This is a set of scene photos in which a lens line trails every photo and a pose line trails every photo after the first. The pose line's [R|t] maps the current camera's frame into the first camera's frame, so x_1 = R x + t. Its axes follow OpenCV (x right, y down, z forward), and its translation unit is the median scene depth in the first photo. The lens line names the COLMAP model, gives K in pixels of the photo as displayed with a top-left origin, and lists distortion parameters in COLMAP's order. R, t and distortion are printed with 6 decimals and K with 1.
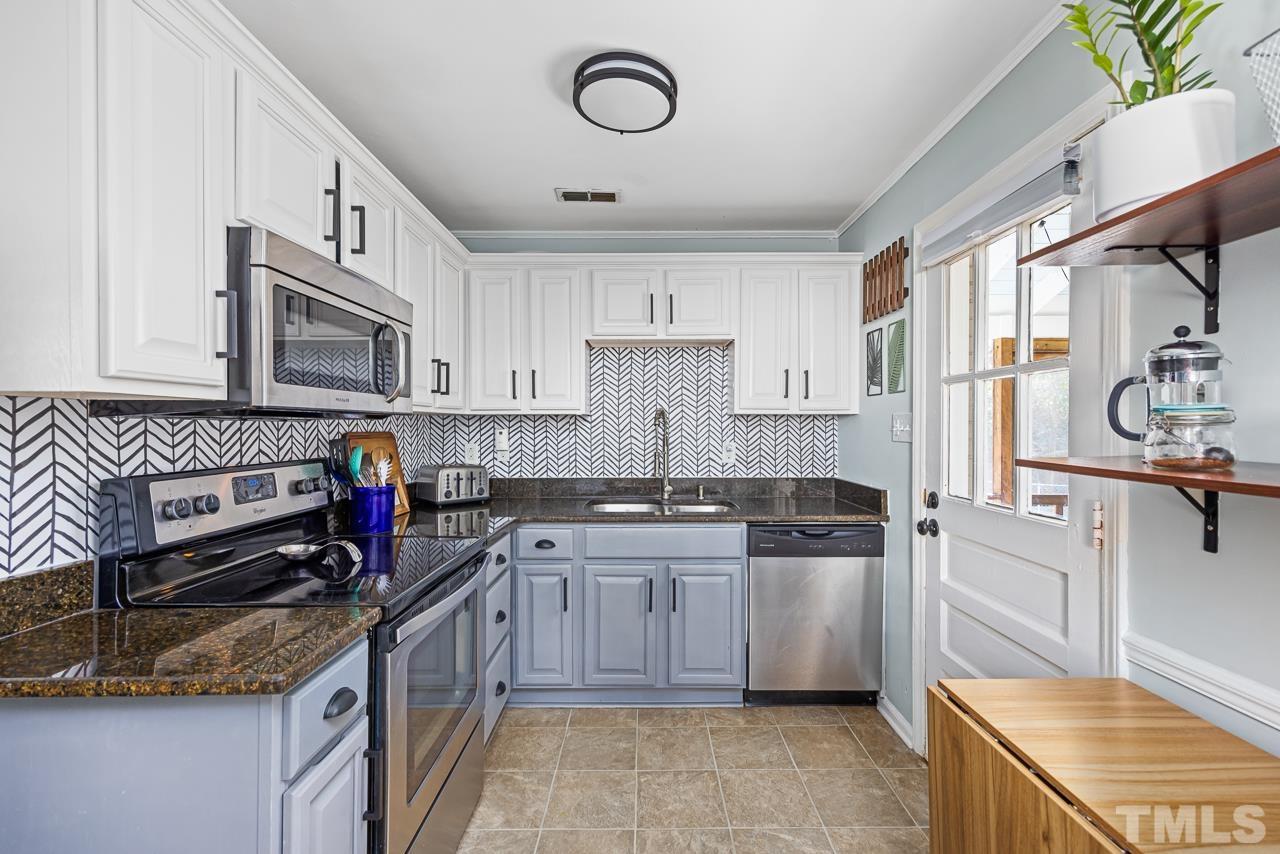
lens RADIAL K [[540.5, 0, 640.0], [0, 540.5, 427.0], [0, 0, 1]] dist [0.000396, -0.000174]
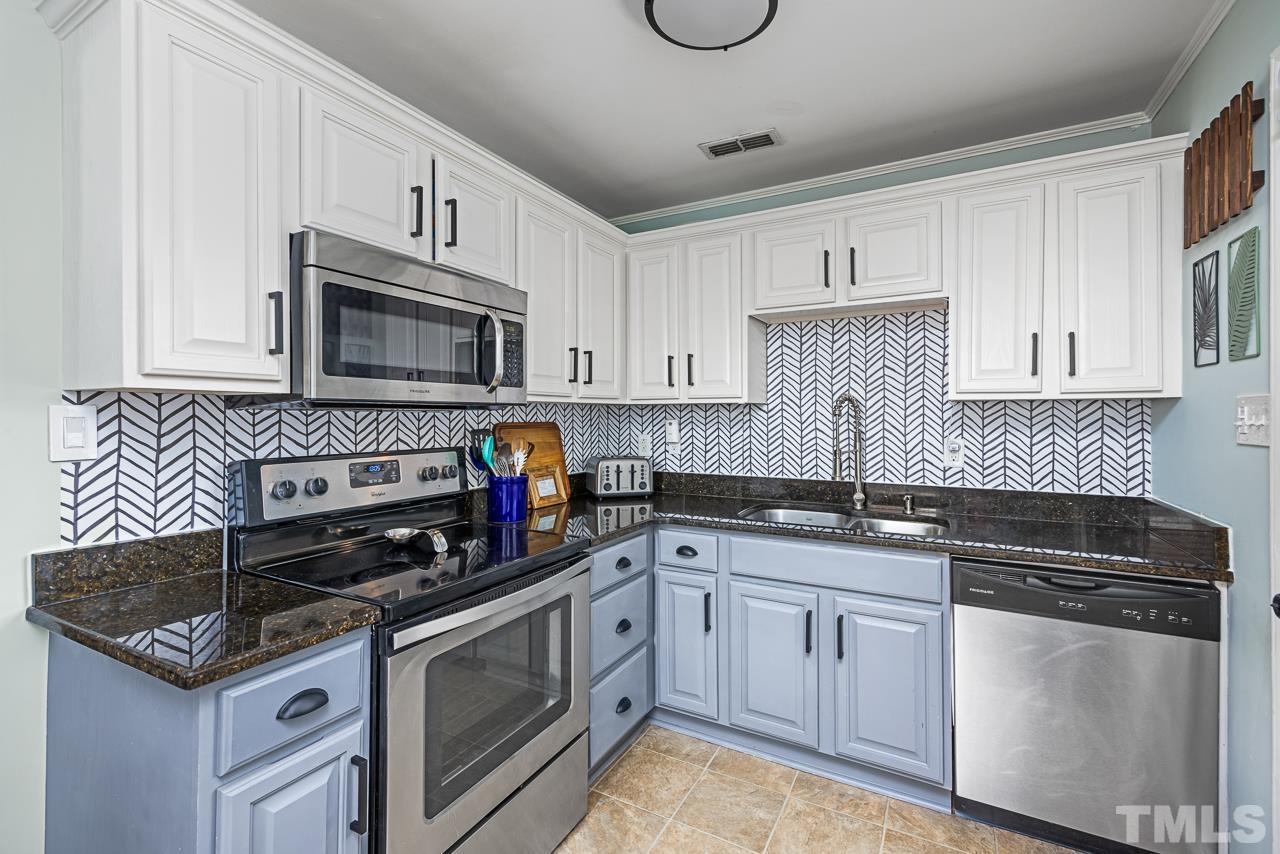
lens RADIAL K [[549.7, 0, 641.2], [0, 549.7, 413.7], [0, 0, 1]] dist [-0.000040, -0.000183]
pose [[0.877983, -0.001185, -0.478691, 0.189397], [-0.001344, 0.999987, -0.004941, -0.002011], [0.478691, 0.004981, 0.877969, 0.180460]]
